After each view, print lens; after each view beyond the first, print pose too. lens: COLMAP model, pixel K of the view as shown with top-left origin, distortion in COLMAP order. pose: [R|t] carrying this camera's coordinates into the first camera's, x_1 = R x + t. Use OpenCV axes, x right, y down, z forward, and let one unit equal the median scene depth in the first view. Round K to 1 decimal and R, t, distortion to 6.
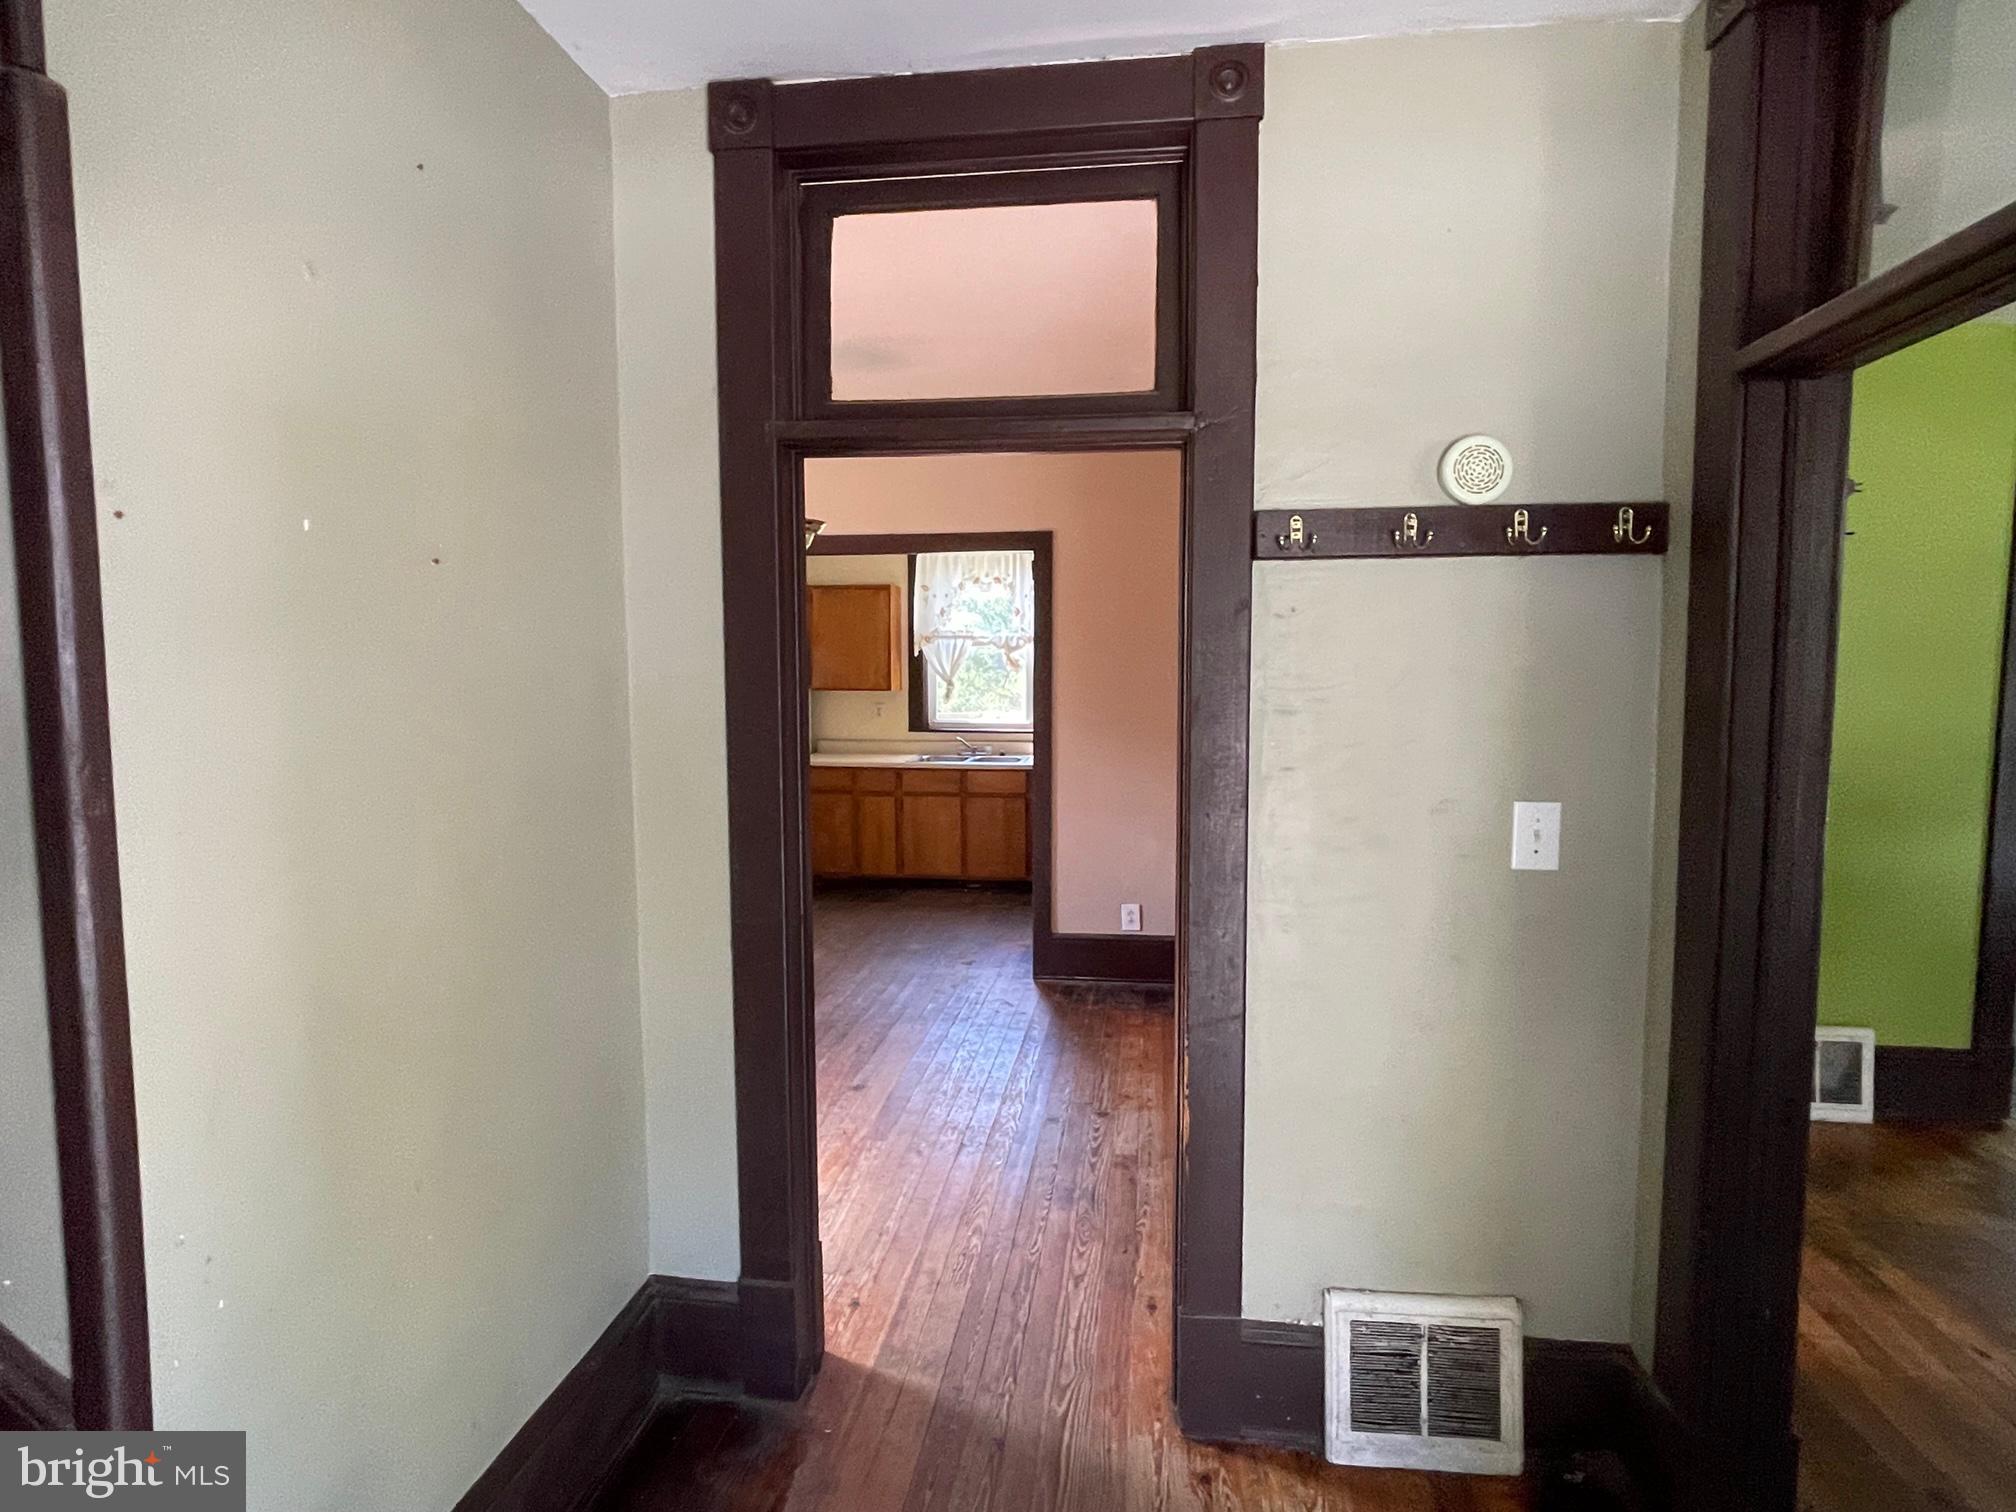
lens RADIAL K [[1156.1, 0, 1008.0], [0, 1156.1, 756.0], [0, 0, 1]] dist [0.003381, 0.000742]
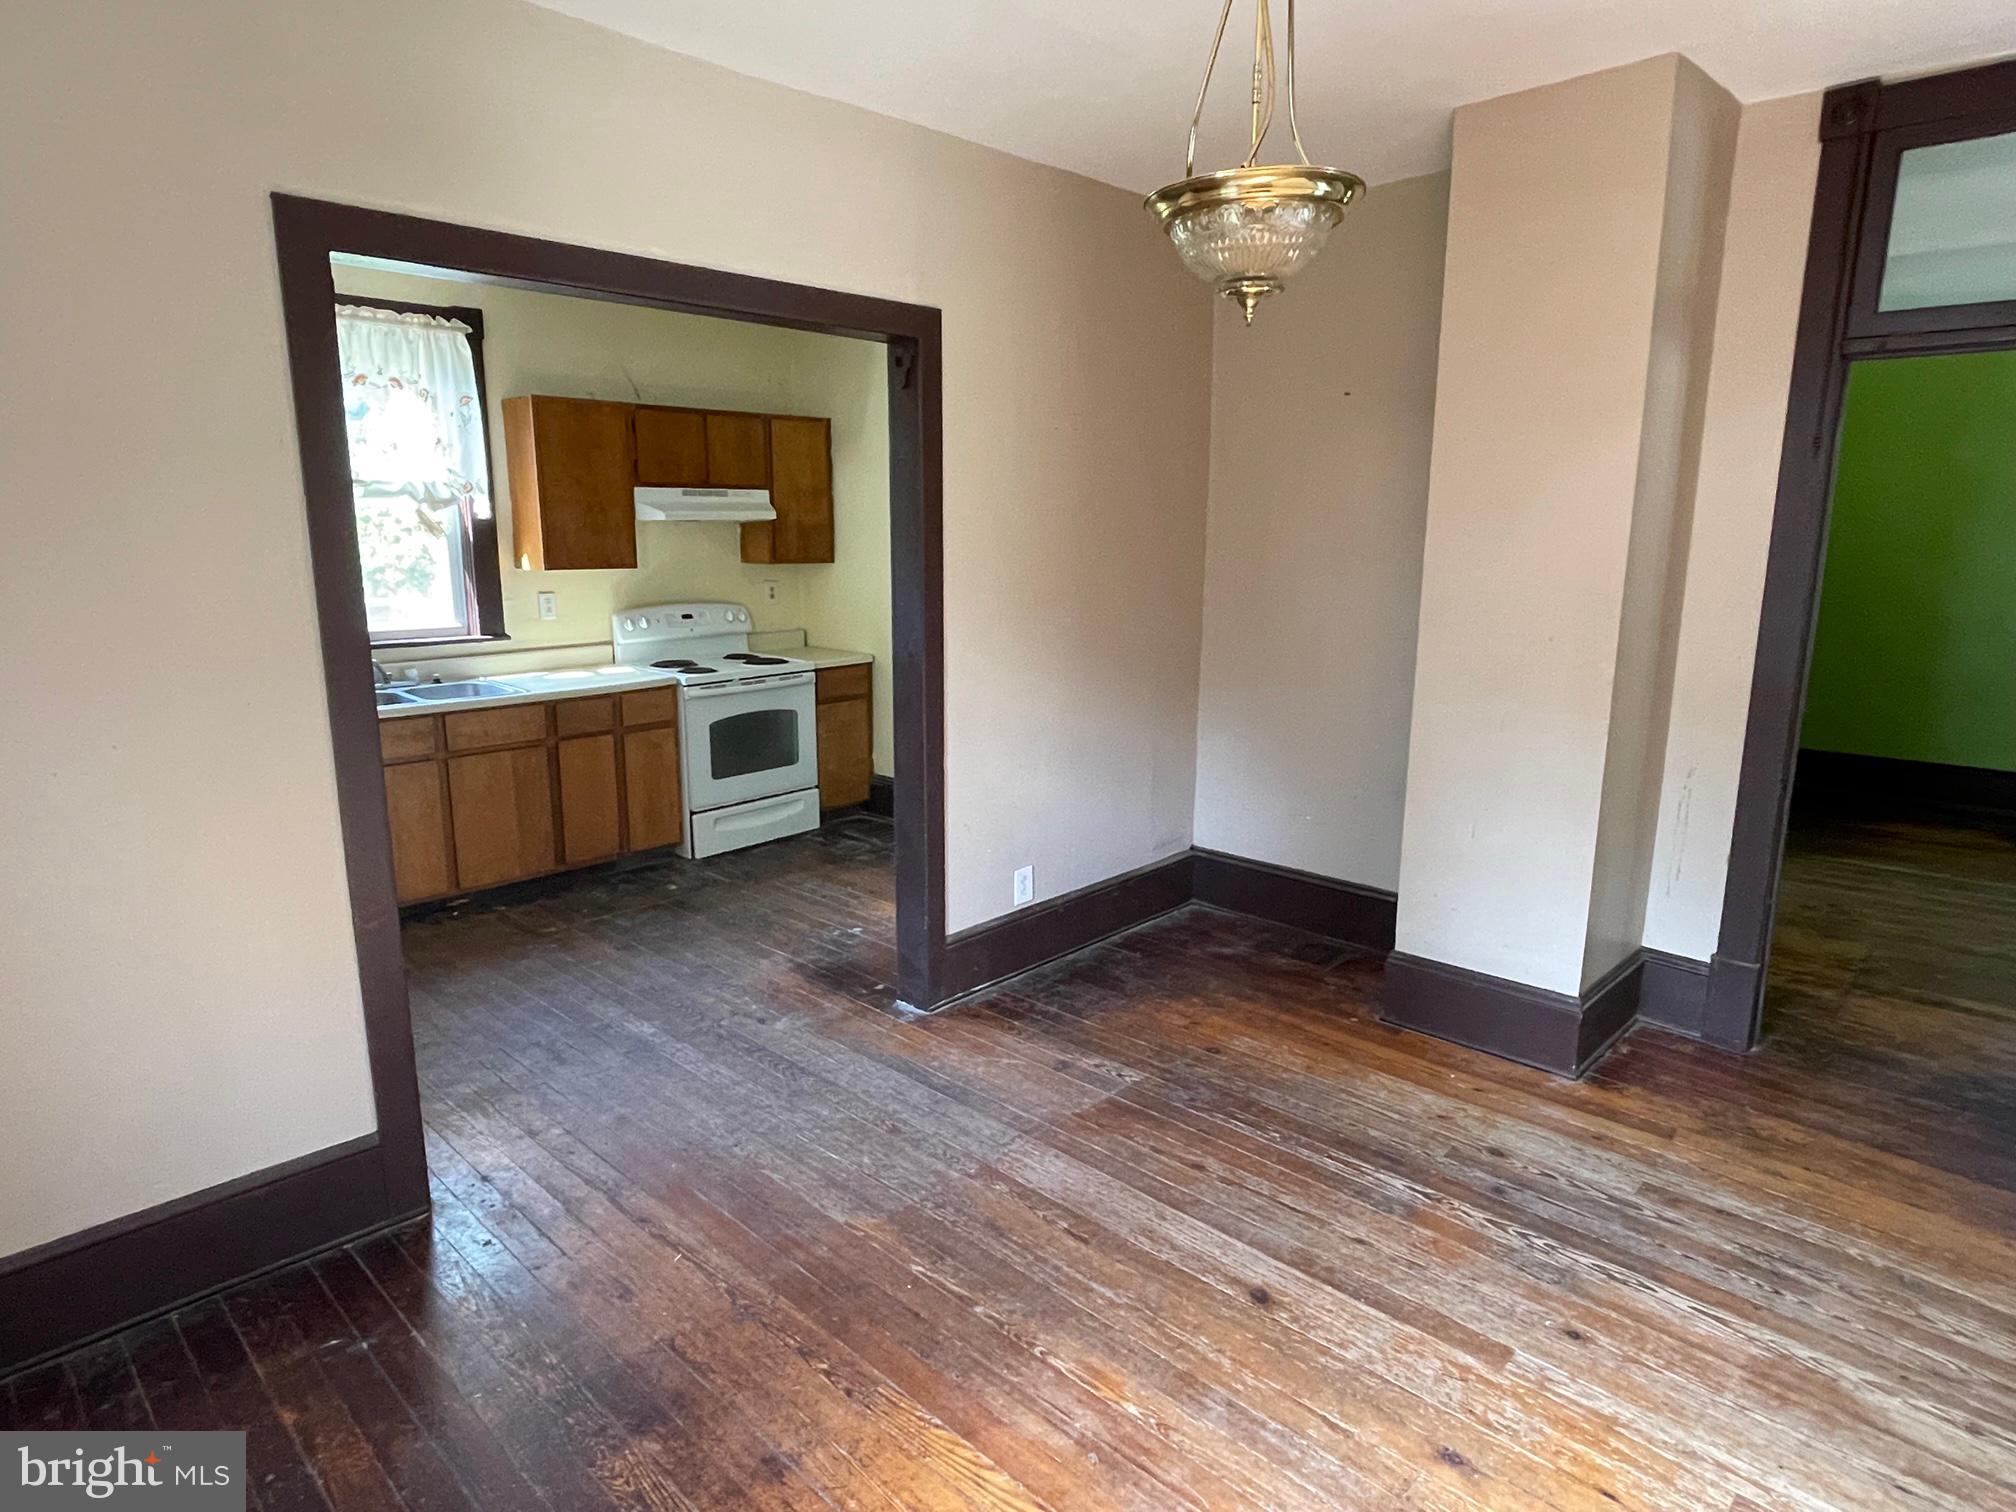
lens RADIAL K [[1156.1, 0, 1008.0], [0, 1156.1, 756.0], [0, 0, 1]] dist [0.003381, 0.000742]
pose [[0.599363, -0.157316, 0.784867, -0.449463], [0.068473, 0.986980, 0.145537, -0.044468], [-0.797544, -0.033487, 0.602331, 0.579196]]
